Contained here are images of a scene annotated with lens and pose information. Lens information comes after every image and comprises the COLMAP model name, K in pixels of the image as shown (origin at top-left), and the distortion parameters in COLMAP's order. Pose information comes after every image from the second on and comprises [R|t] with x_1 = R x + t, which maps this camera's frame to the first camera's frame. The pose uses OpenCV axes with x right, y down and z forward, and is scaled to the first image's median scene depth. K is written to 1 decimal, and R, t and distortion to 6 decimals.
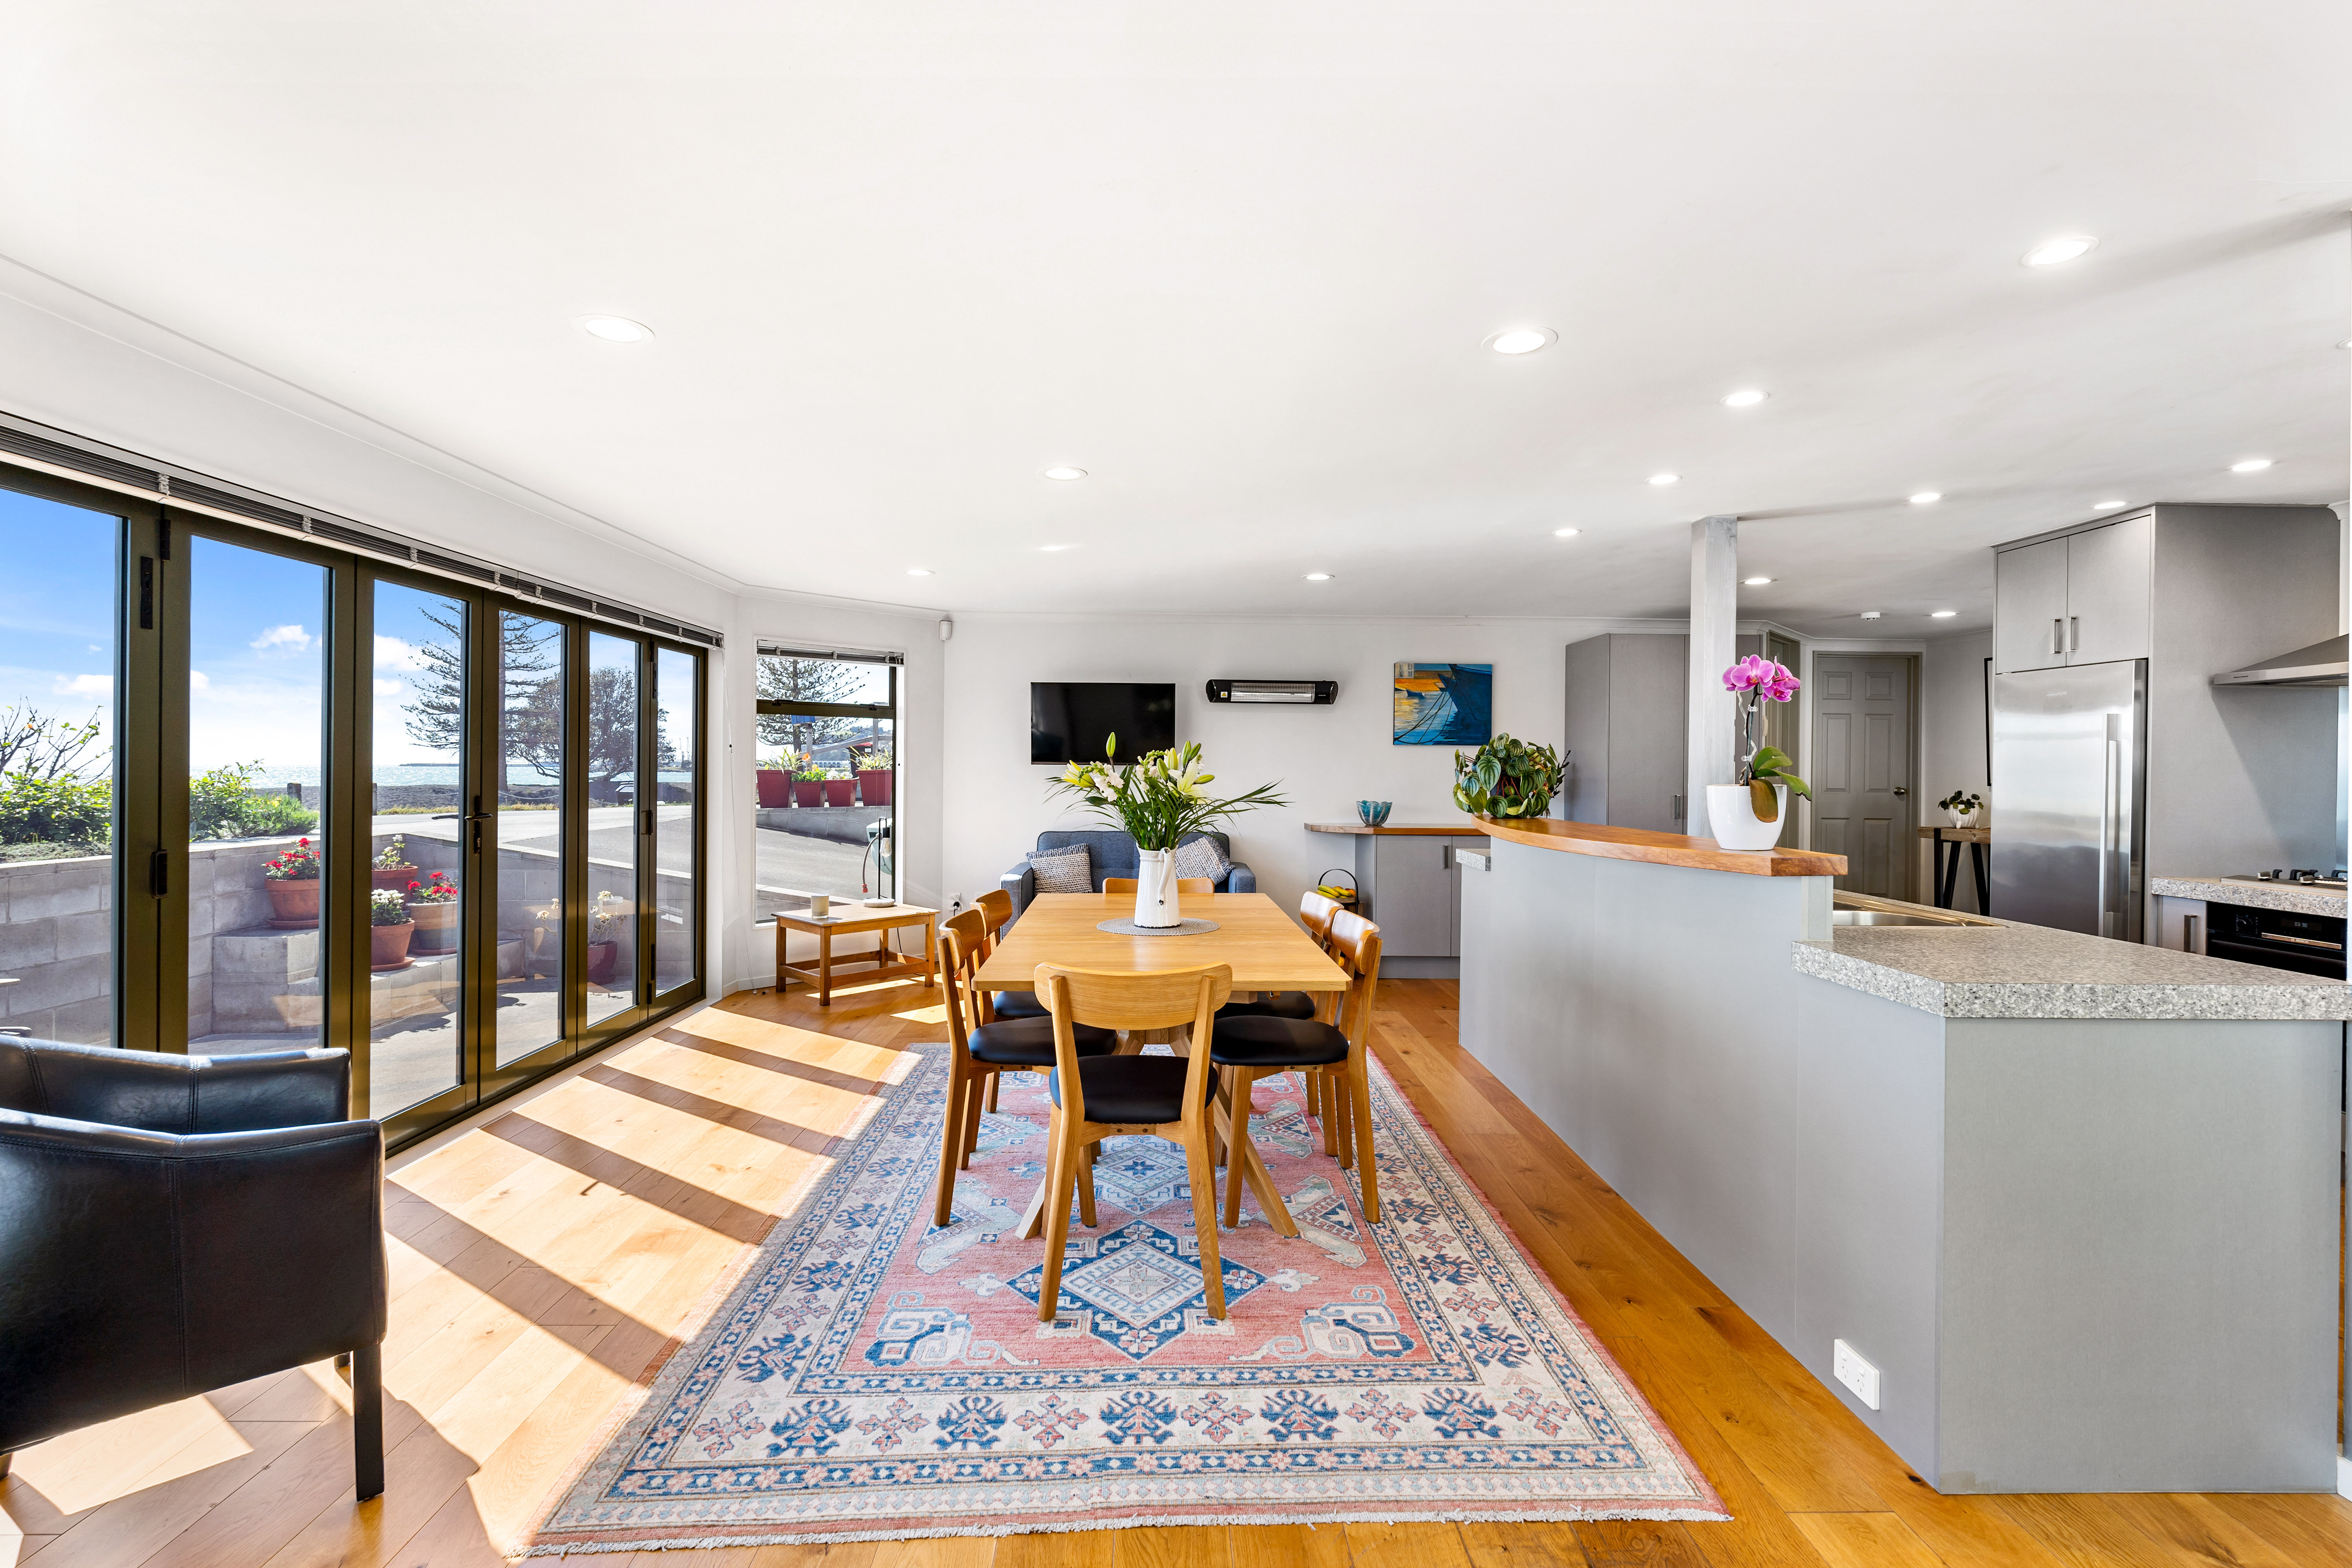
lens RADIAL K [[1047.6, 0, 1153.6], [0, 1047.6, 771.5], [0, 0, 1]] dist [-0.001264, -0.000160]
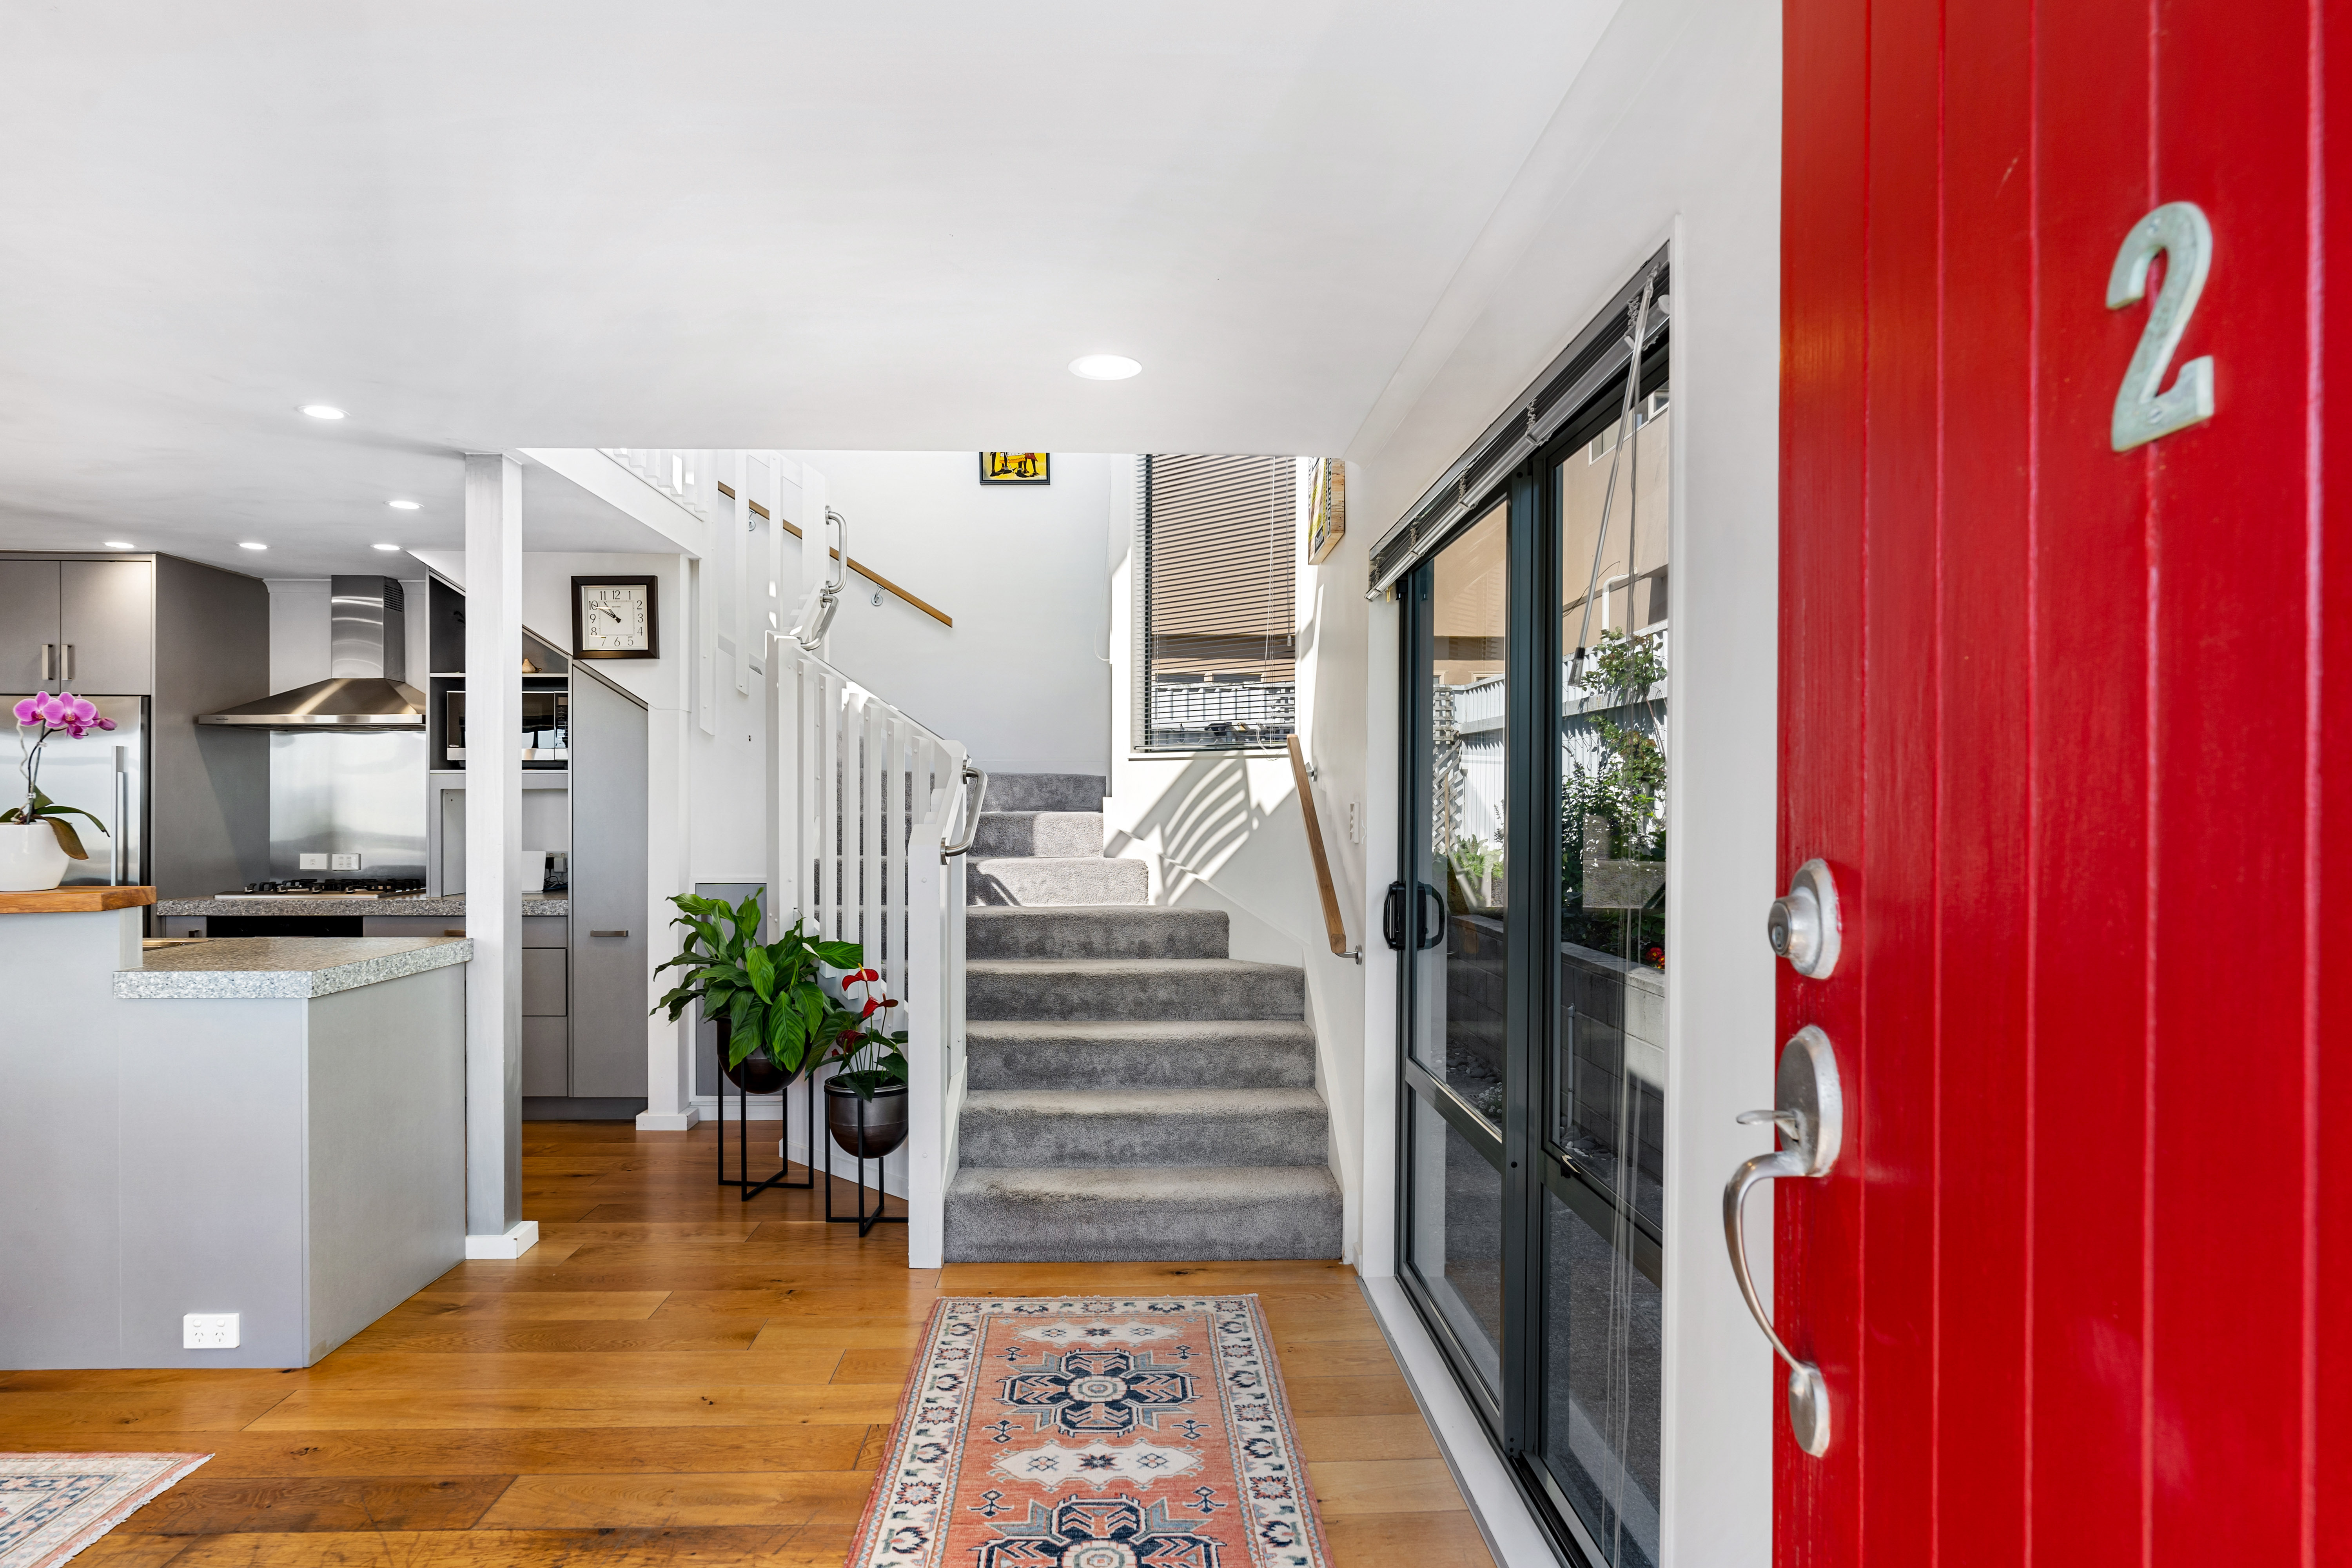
lens RADIAL K [[1303.3, 0, 1116.0], [0, 1303.3, 800.8], [0, 0, 1]] dist [-0.001211, -0.000460]
pose [[0.021811, -0.007812, 0.999732, -0.545749], [0.002609, 0.999967, 0.007757, -0.012972], [-0.999759, 0.002439, 0.021831, -0.022093]]
